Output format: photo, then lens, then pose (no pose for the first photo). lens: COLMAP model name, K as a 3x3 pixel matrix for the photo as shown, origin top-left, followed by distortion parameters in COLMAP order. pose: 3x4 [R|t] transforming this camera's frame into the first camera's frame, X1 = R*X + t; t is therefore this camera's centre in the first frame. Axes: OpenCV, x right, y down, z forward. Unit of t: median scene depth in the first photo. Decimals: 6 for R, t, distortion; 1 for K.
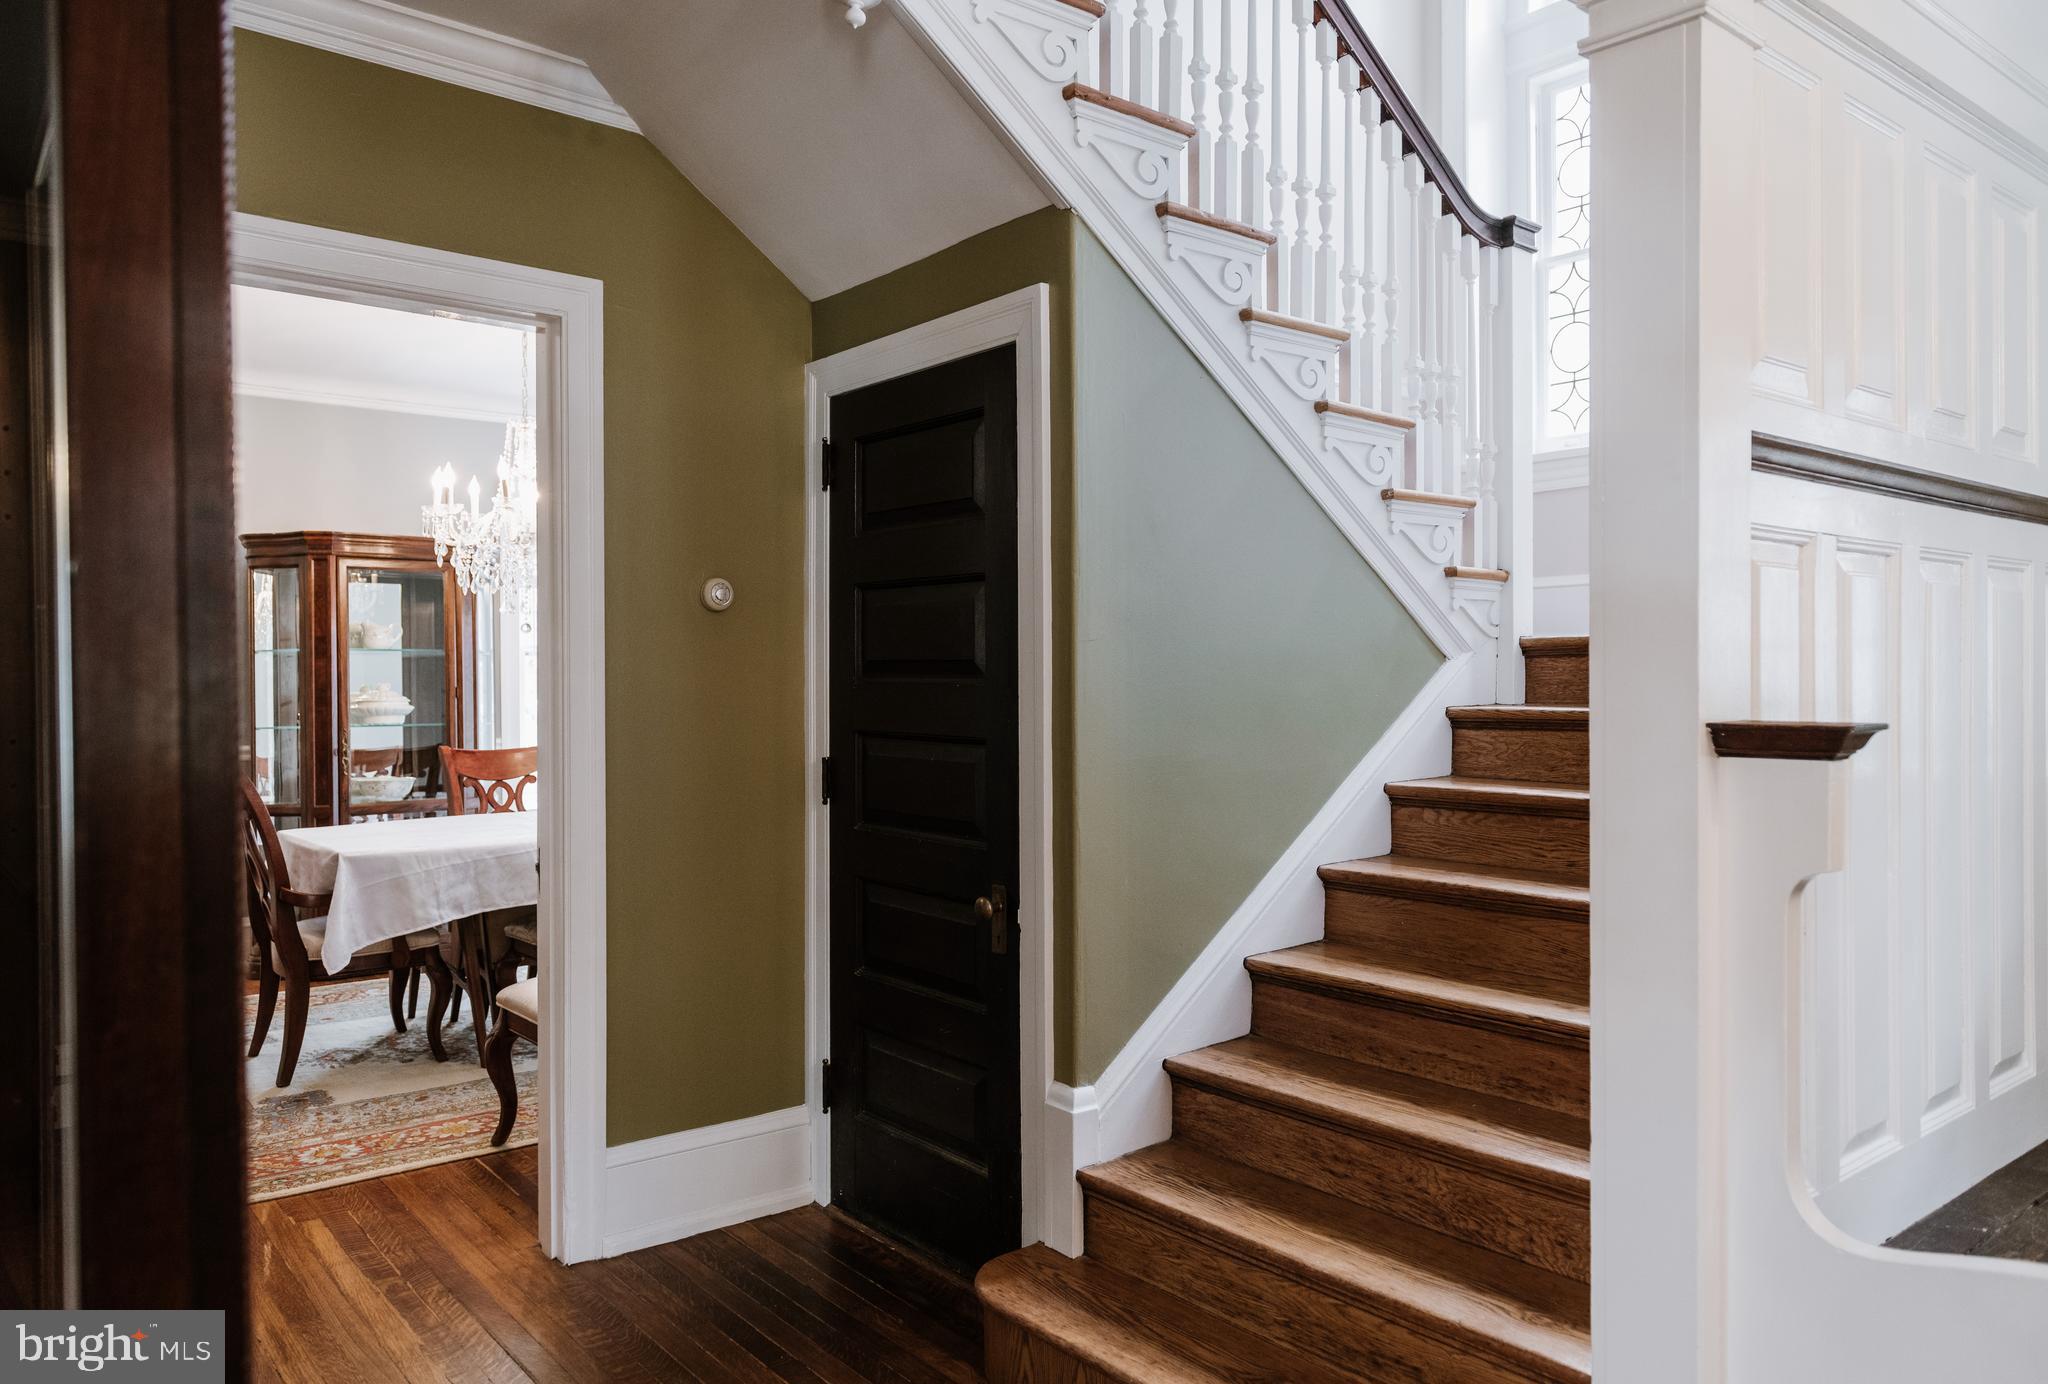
lens RADIAL K [[1444.7, 0, 1049.8], [0, 1444.7, 679.6], [0, 0, 1]] dist [-0.010464, 0.005406]
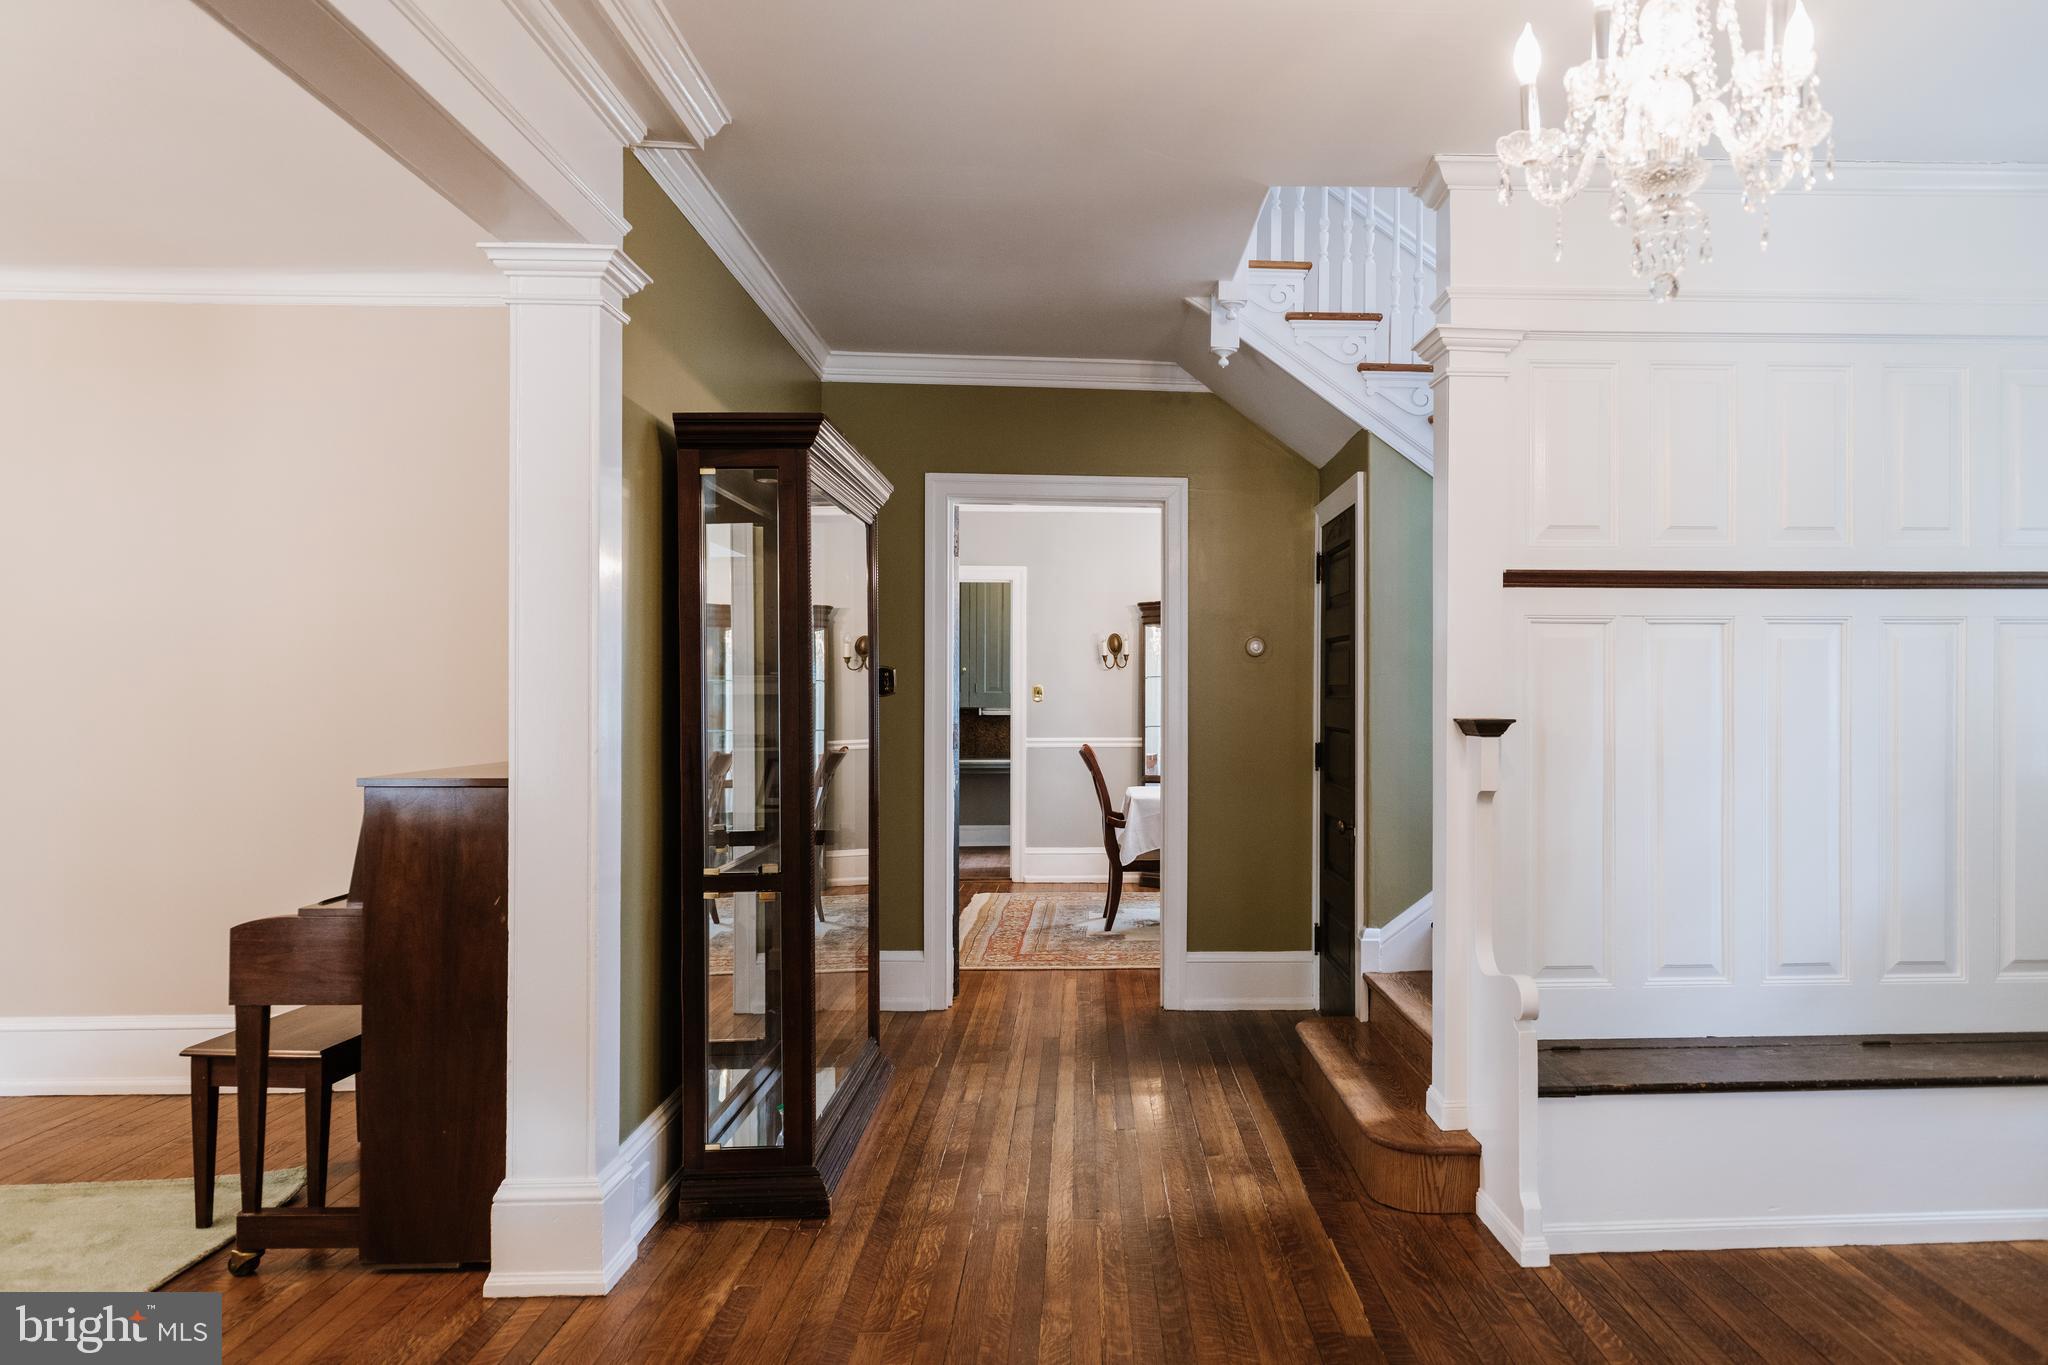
lens RADIAL K [[1432.7, 0, 1091.3], [0, 1432.7, 684.3], [0, 0, 1]] dist [0.018565, -0.005099]
pose [[0.788028, -0.000174, -0.615640, 0.717143], [-0.004816, 0.999968, -0.006447, -0.001286], [0.615621, 0.008045, 0.788001, -0.511310]]
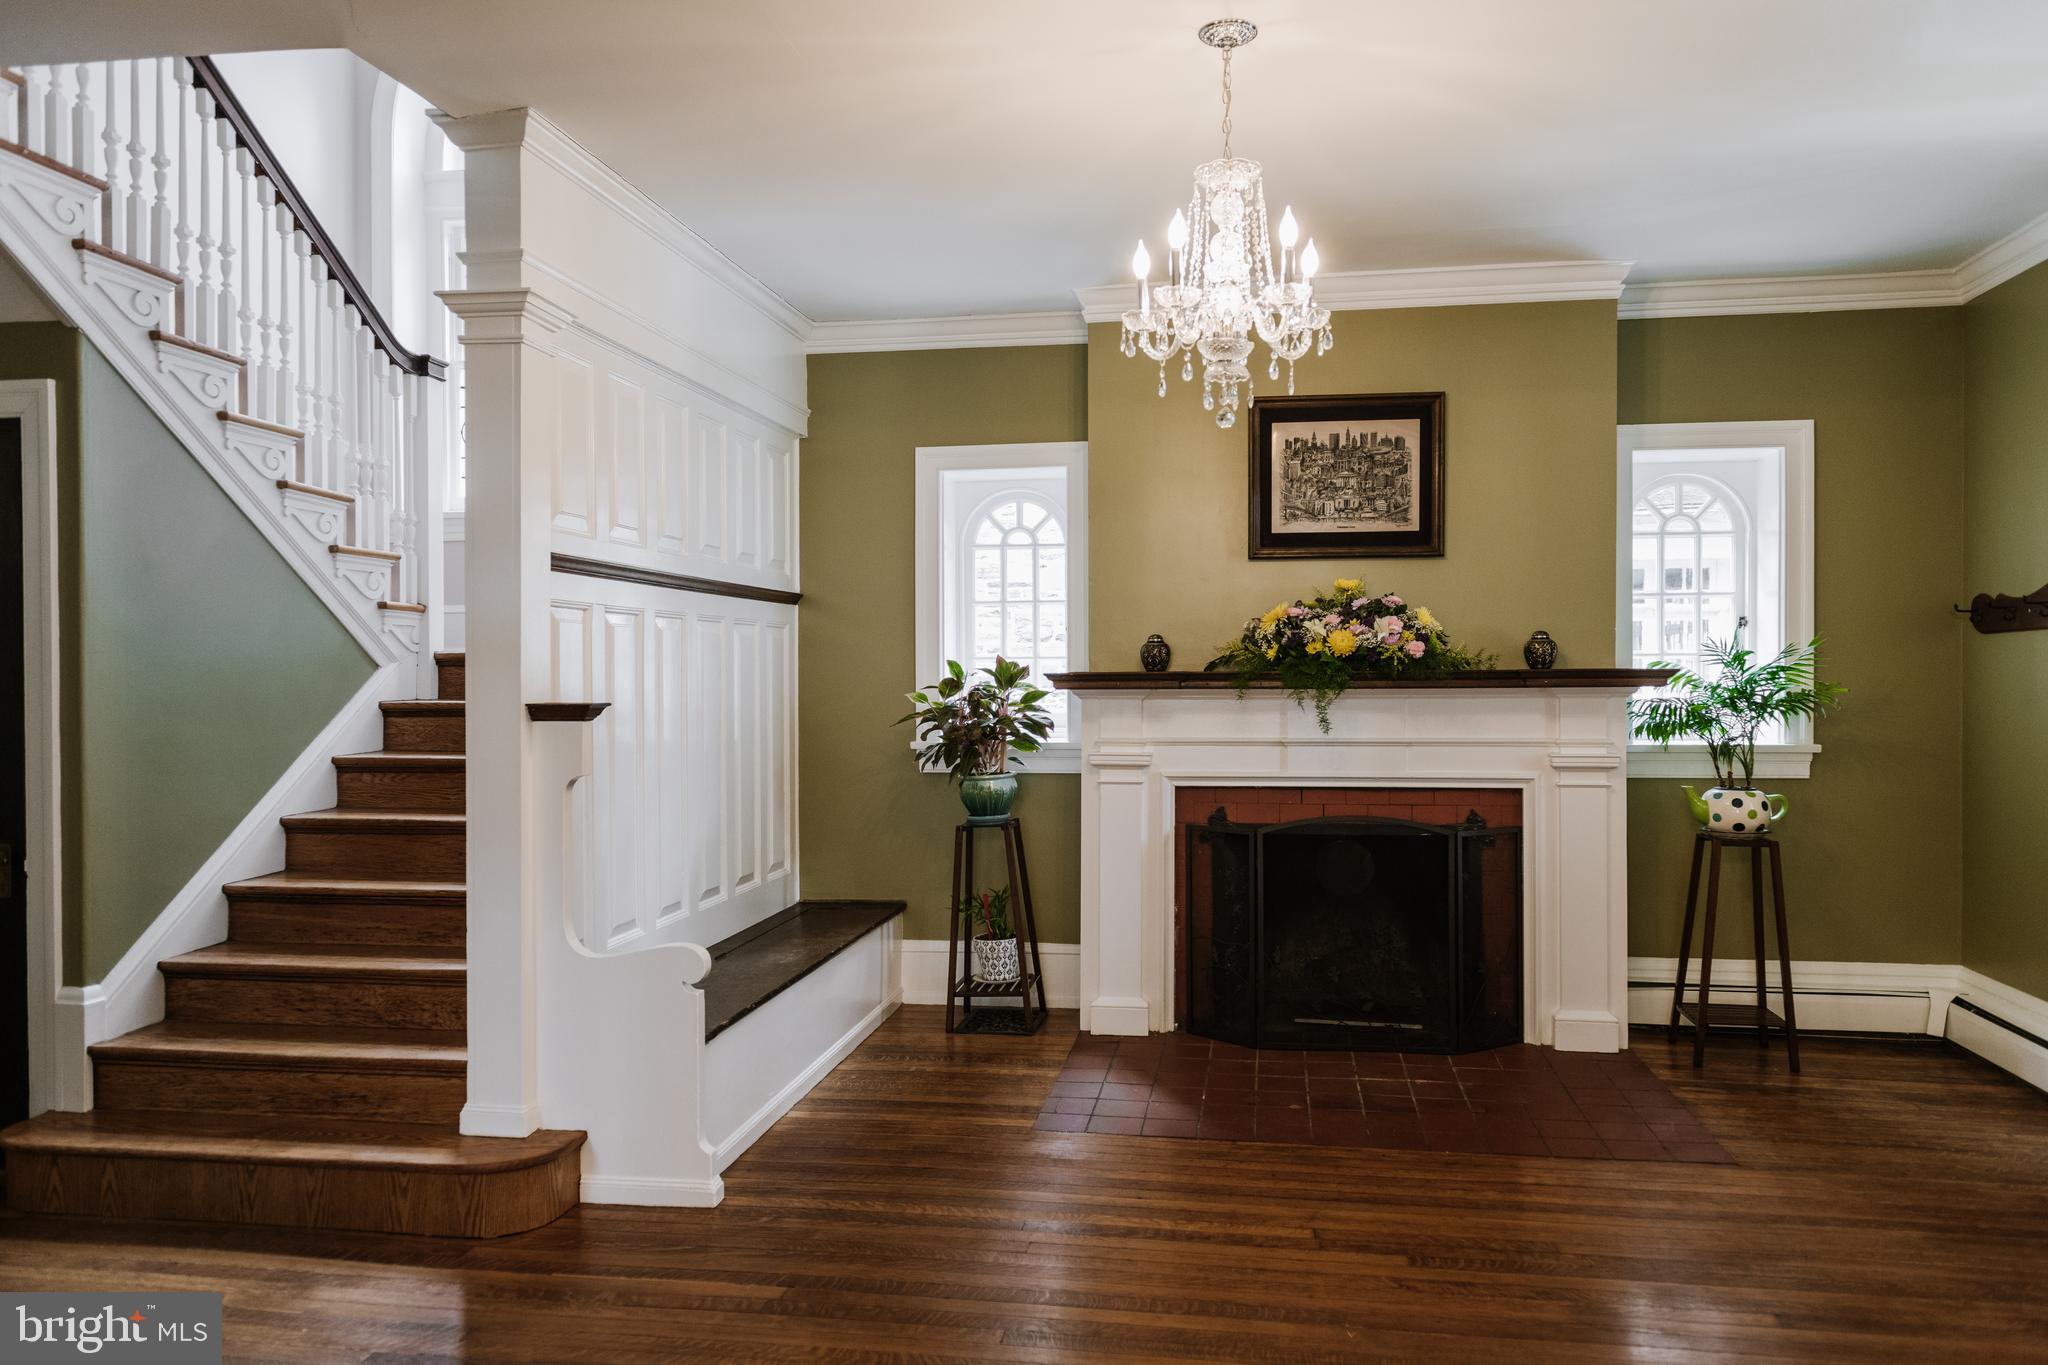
lens RADIAL K [[1432.7, 0, 1048.1], [0, 1432.7, 685.5], [0, 0, 1]] dist [0.018565, -0.005099]
pose [[0.758853, -0.002790, 0.651256, -0.152289], [0.001268, 0.999995, 0.002807, 0.000328], [-0.651261, -0.001304, 0.758853, -0.518949]]
